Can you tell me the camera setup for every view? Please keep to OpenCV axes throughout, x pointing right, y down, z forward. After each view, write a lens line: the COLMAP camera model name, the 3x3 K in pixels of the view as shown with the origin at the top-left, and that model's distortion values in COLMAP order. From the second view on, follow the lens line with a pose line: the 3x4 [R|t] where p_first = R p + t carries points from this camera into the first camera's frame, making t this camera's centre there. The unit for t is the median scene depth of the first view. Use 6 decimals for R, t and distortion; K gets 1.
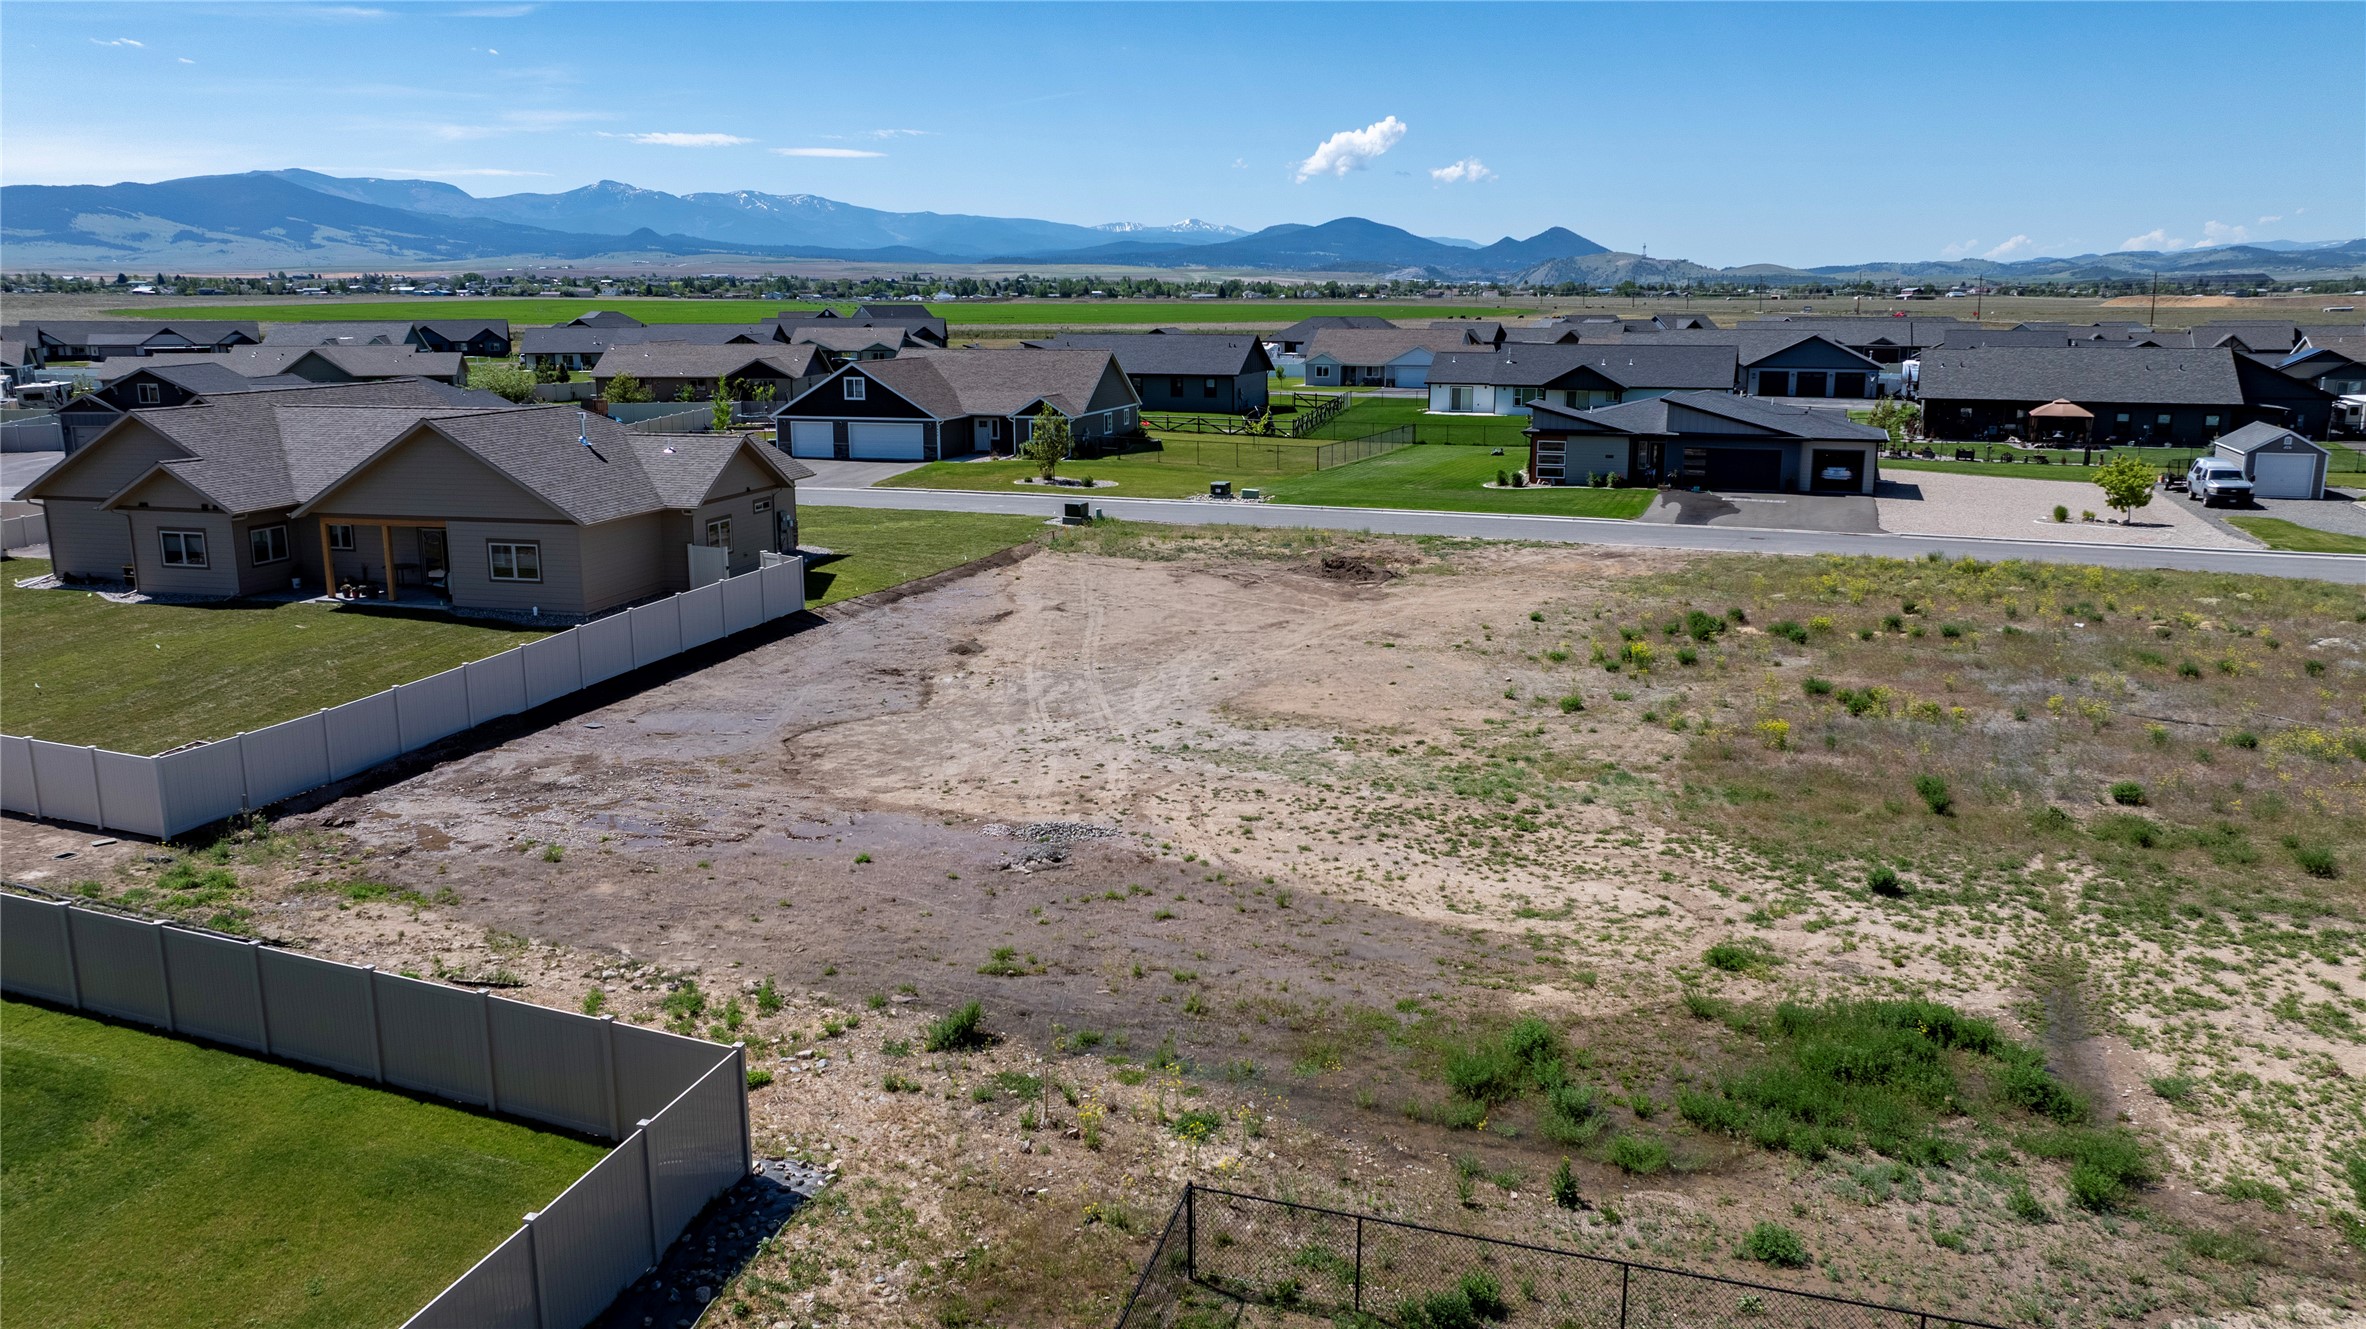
lens RADIAL K [[1669.1, 0, 1194.0], [0, 1669.1, 663.4], [0, 0, 1]] dist [-0.021466, 0.013556]
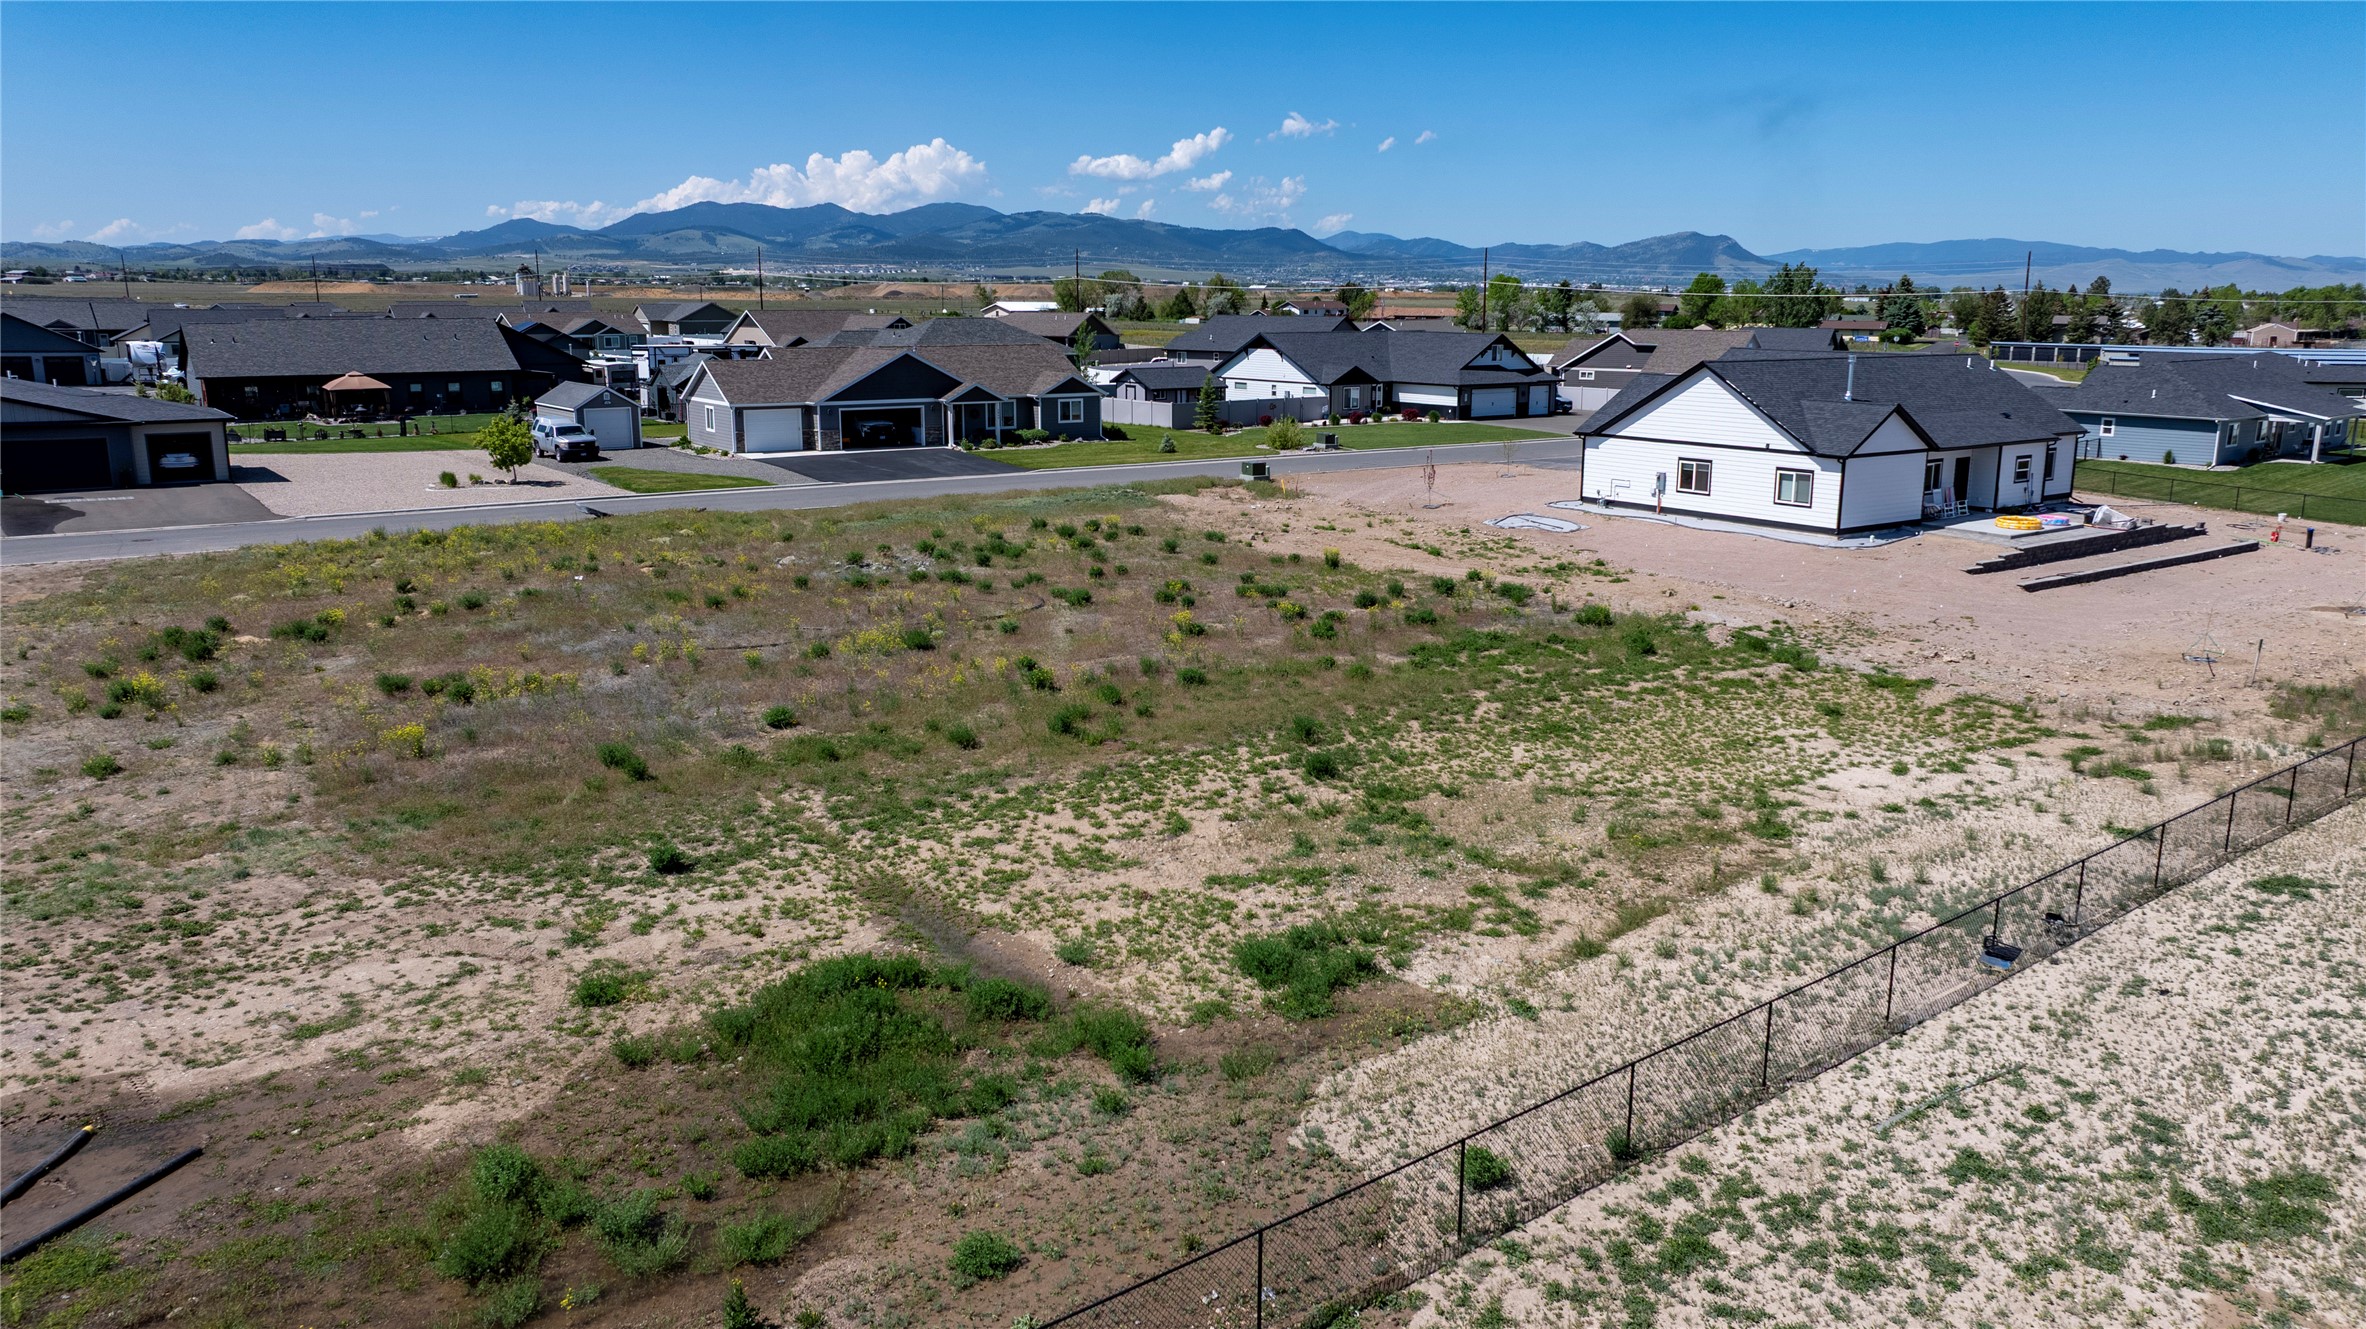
lens RADIAL K [[1669.1, 0, 1194.6], [0, 1669.1, 649.8], [0, 0, 1]] dist [-0.021466, 0.013556]
pose [[0.533796, -0.173041, 0.827719, -0.131237], [0.173810, 0.980391, 0.092868, -0.012354], [-0.827558, 0.094293, 0.553405, 0.196730]]
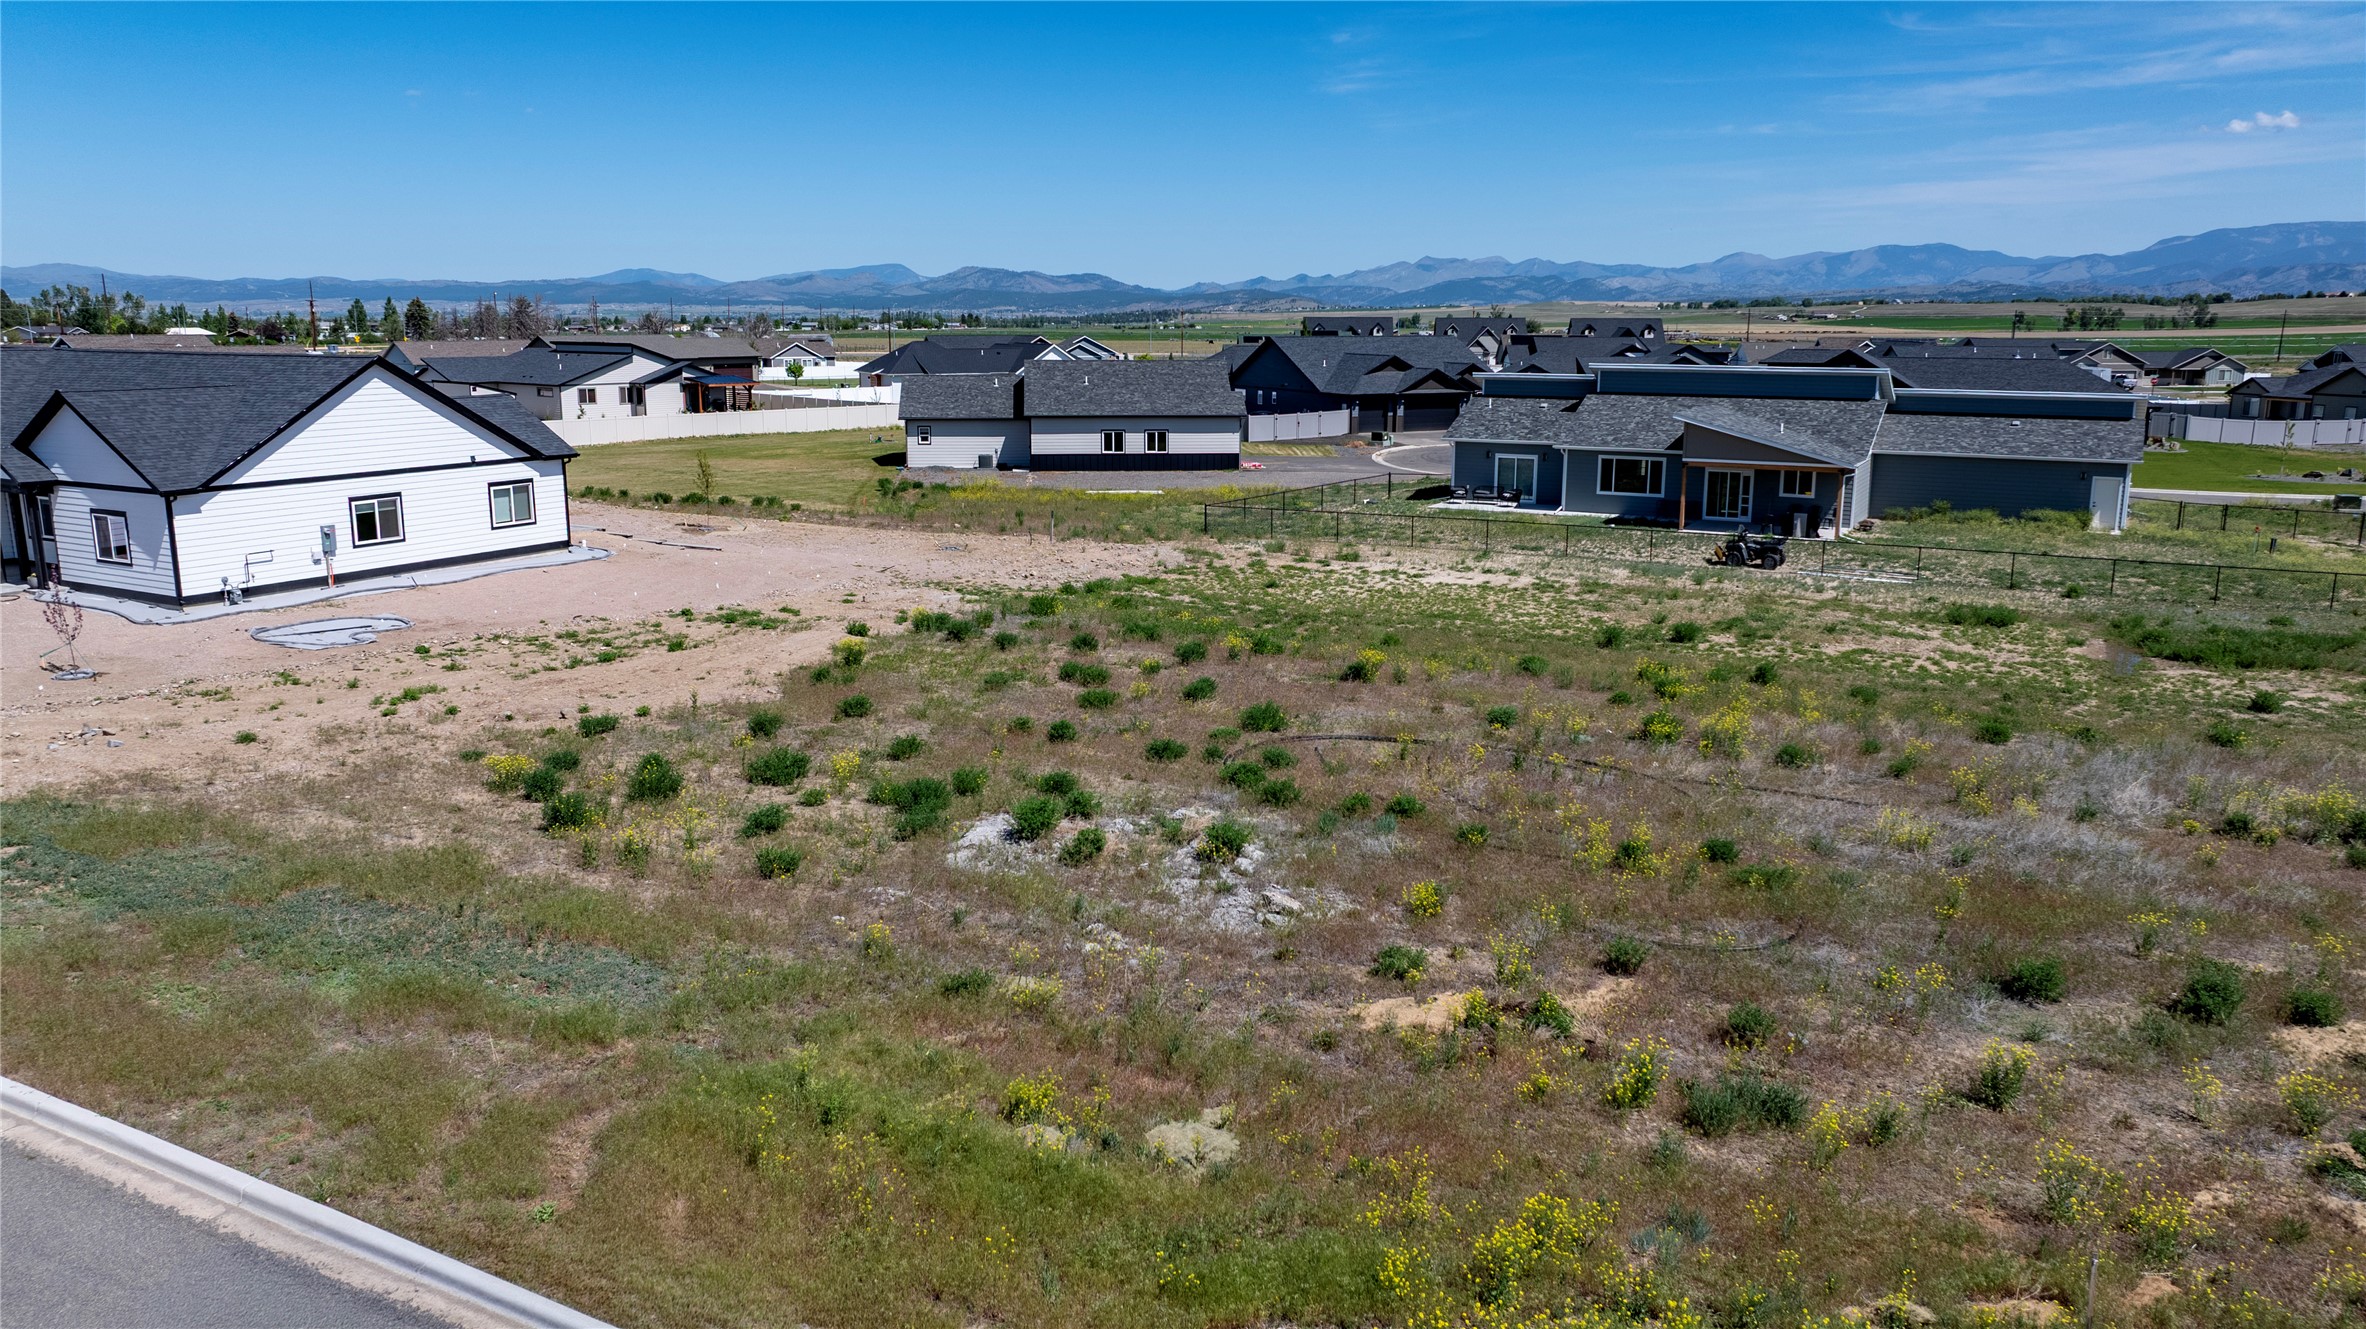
lens RADIAL K [[1669.1, 0, 1191.7], [0, 1669.1, 655.9], [0, 0, 1]] dist [-0.021466, 0.013556]
pose [[-0.992455, -0.025811, 0.119861, 0.808890], [0.025008, 0.914425, 0.403982, -0.305078], [-0.120031, 0.403931, -0.906880, 1.685606]]
